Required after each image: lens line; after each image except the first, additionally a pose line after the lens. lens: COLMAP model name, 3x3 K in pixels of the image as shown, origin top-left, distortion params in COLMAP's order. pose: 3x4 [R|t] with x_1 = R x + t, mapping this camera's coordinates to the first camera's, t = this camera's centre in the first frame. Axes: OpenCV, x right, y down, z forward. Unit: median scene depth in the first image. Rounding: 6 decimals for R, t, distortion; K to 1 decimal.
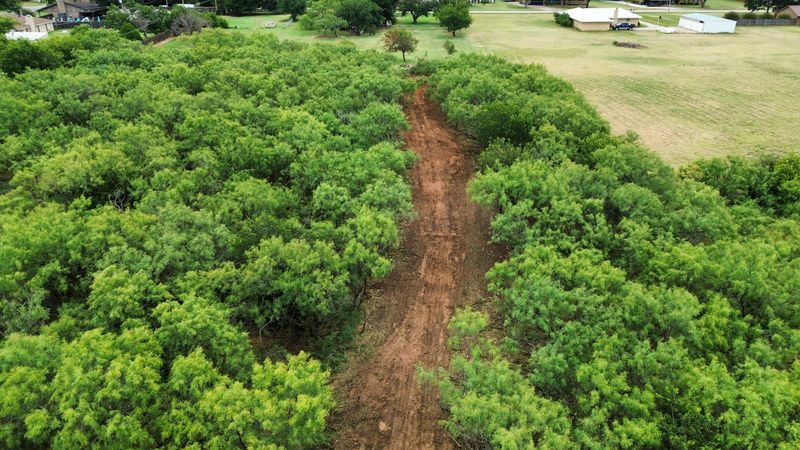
lens RADIAL K [[565.1, 0, 398.7], [0, 565.1, 227.9], [0, 0, 1]] dist [0.065028, -0.062547]
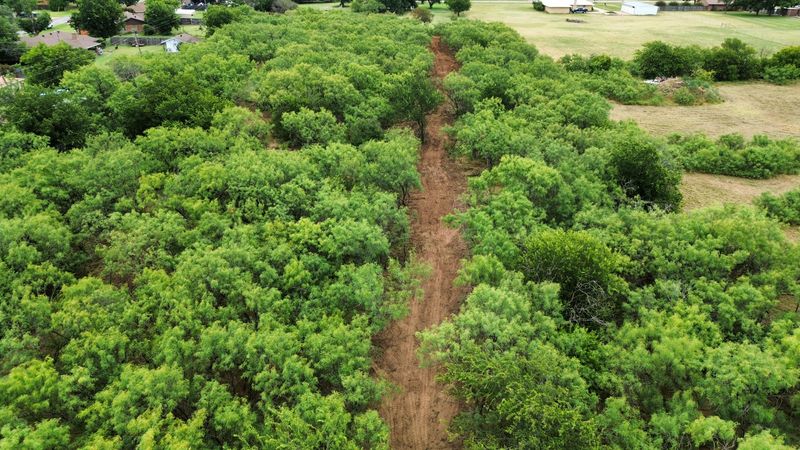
lens RADIAL K [[565.1, 0, 398.7], [0, 565.1, 227.9], [0, 0, 1]] dist [0.065028, -0.062547]
pose [[0.999803, 0.011575, -0.016130, -0.023571], [-0.011549, 0.999932, 0.001749, 0.191167], [0.016149, -0.001563, 0.999868, -0.426901]]
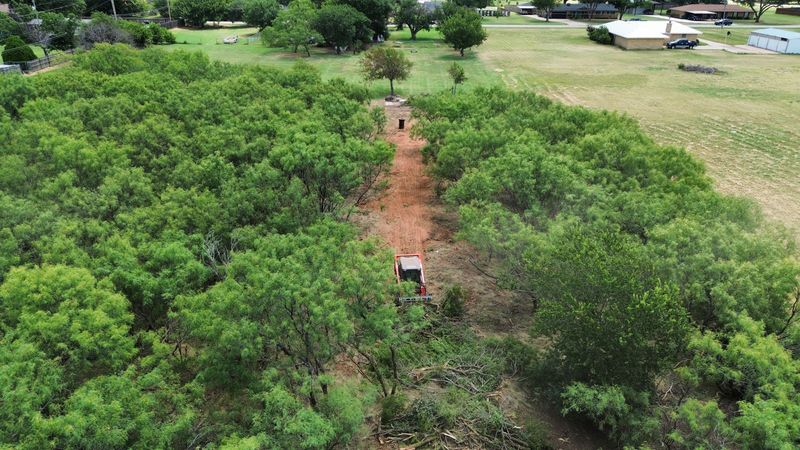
lens RADIAL K [[565.1, 0, 398.7], [0, 565.1, 227.9], [0, 0, 1]] dist [0.065028, -0.062547]
pose [[0.999935, 0.007865, -0.008219, 0.018800], [-0.008064, 0.999667, -0.024510, -0.083674], [0.008023, 0.024574, 0.999666, 0.233266]]
